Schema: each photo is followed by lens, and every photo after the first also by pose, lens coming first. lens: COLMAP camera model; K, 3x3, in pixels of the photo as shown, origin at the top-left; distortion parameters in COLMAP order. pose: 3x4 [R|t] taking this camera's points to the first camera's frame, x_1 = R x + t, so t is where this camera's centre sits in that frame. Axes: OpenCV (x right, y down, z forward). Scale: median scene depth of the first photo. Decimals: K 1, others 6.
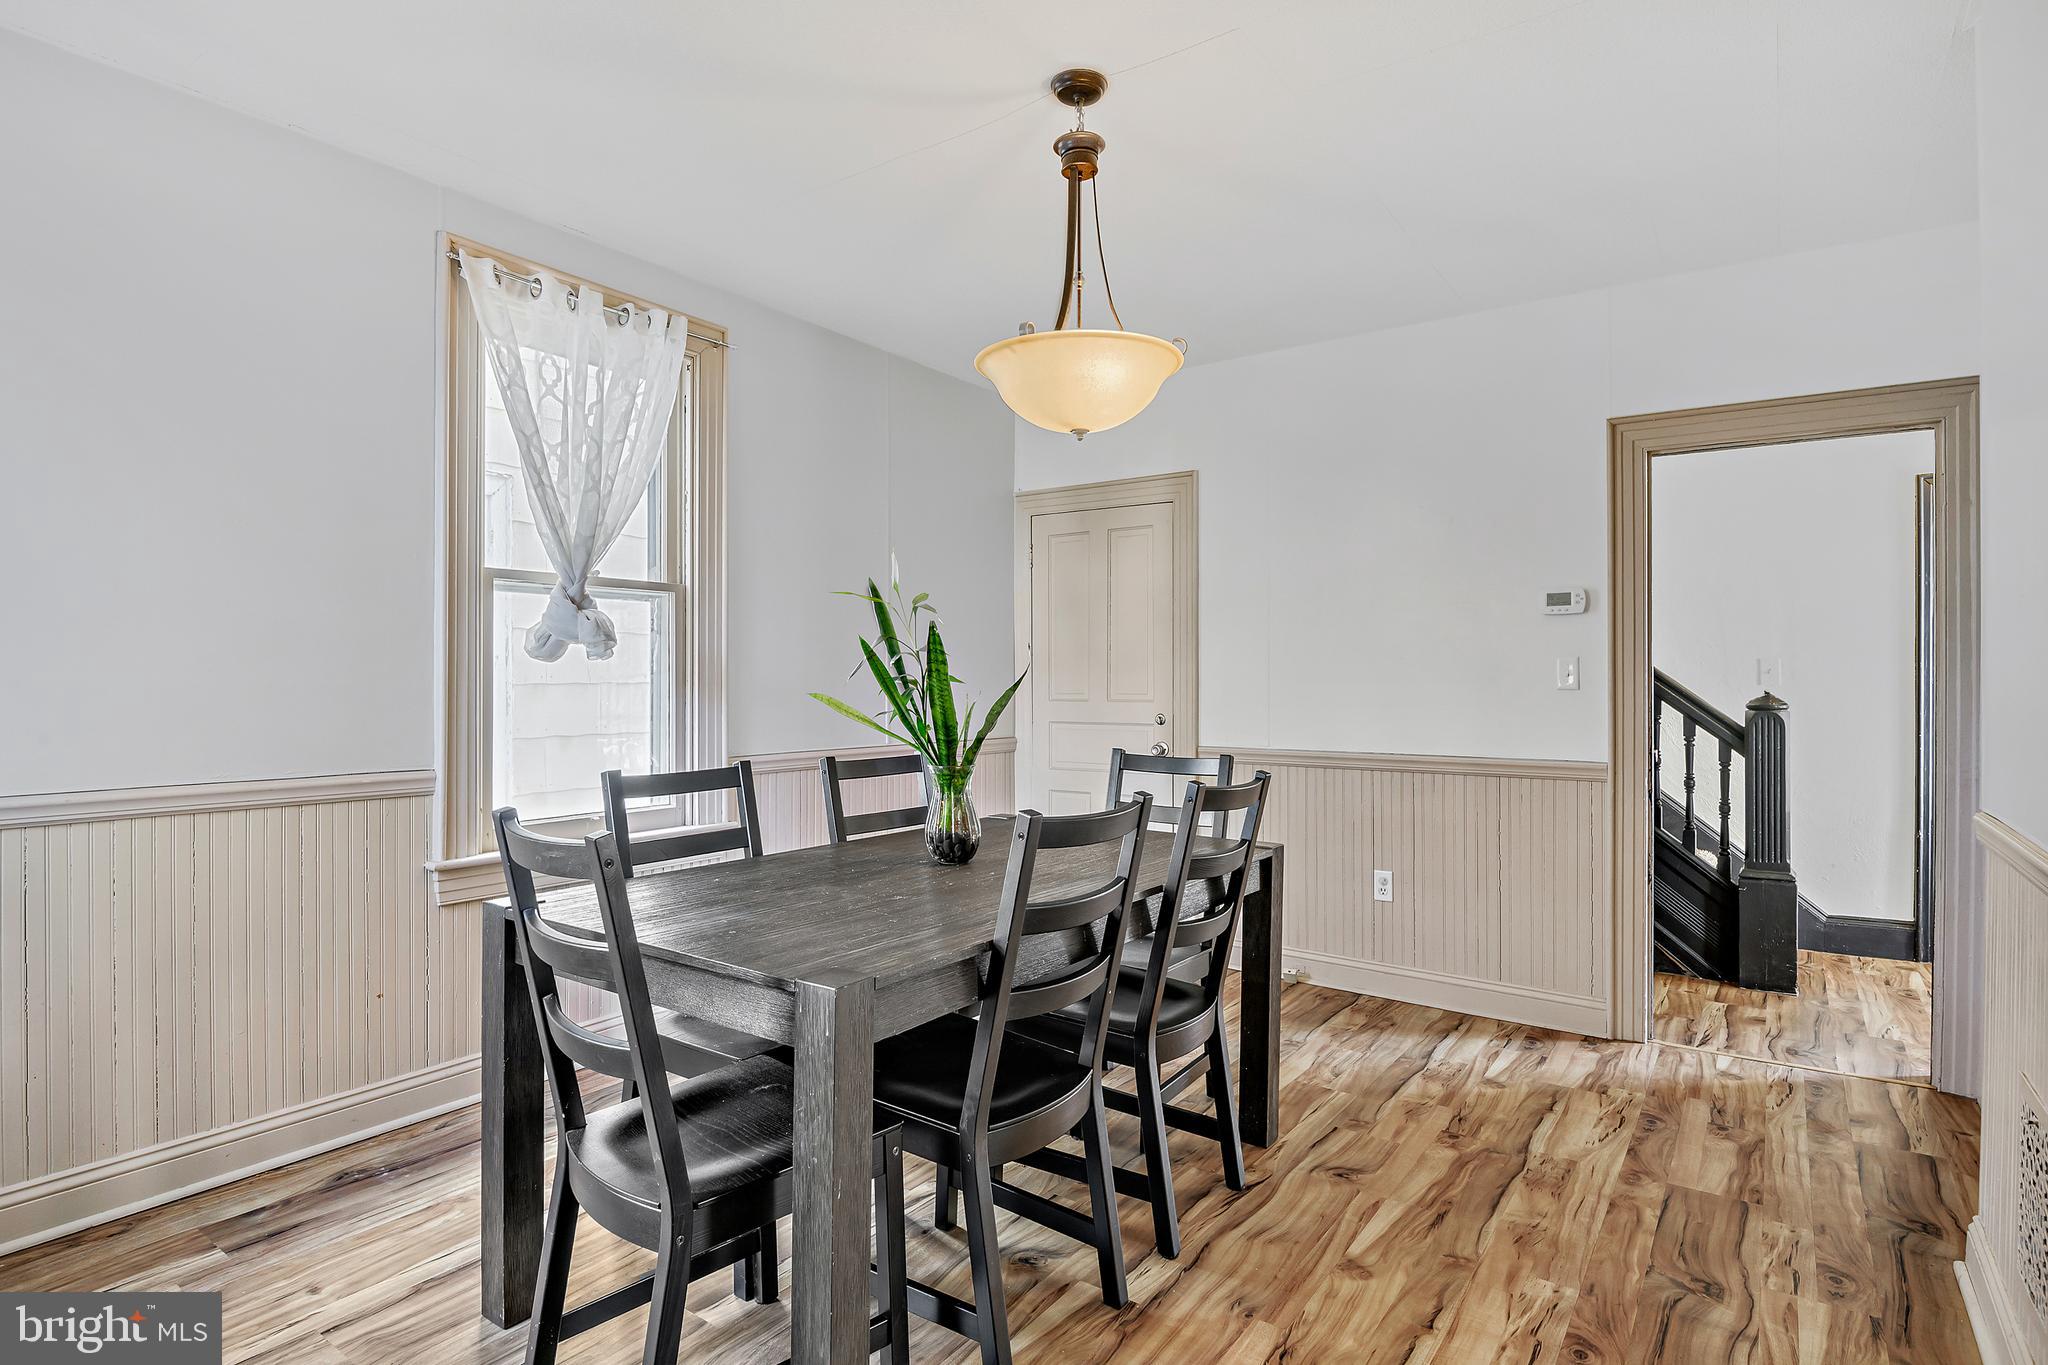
lens RADIAL K [[1080.0, 0, 1038.9], [0, 1080.0, 669.7], [0, 0, 1]] dist [-0.006204, -0.005716]
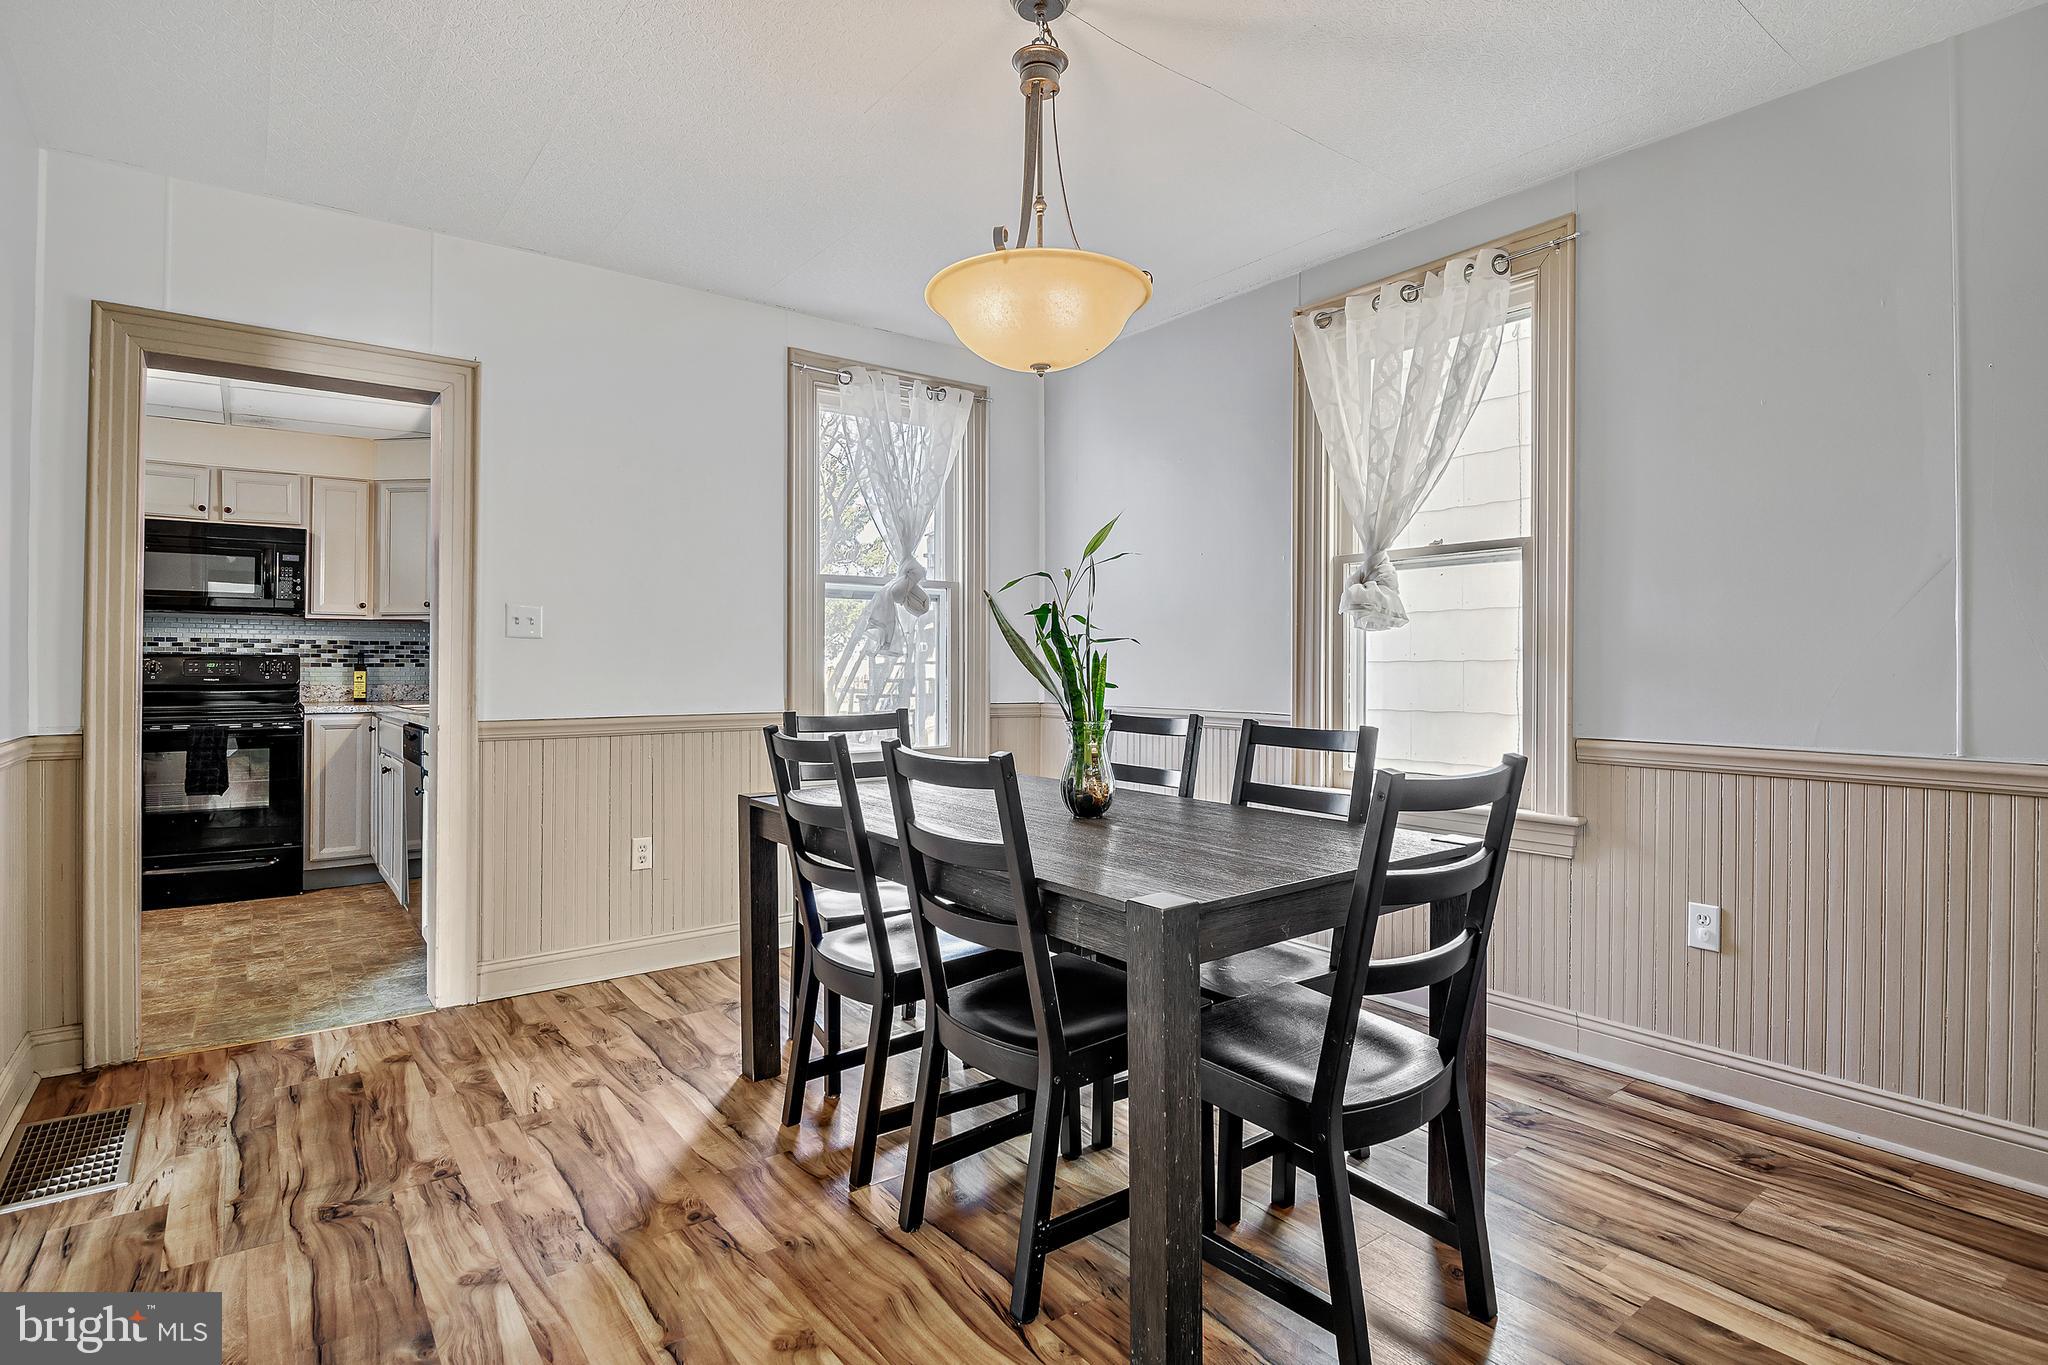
lens RADIAL K [[1035.6, 0, 1042.9], [0, 1035.6, 676.2], [0, 0, 1]] dist [-0.013106, -0.006037]
pose [[-0.306080, 0.010419, -0.951949, 0.947256], [0.016686, 0.999845, 0.005579, 0.040337], [0.951859, -0.014177, -0.306207, 1.376163]]
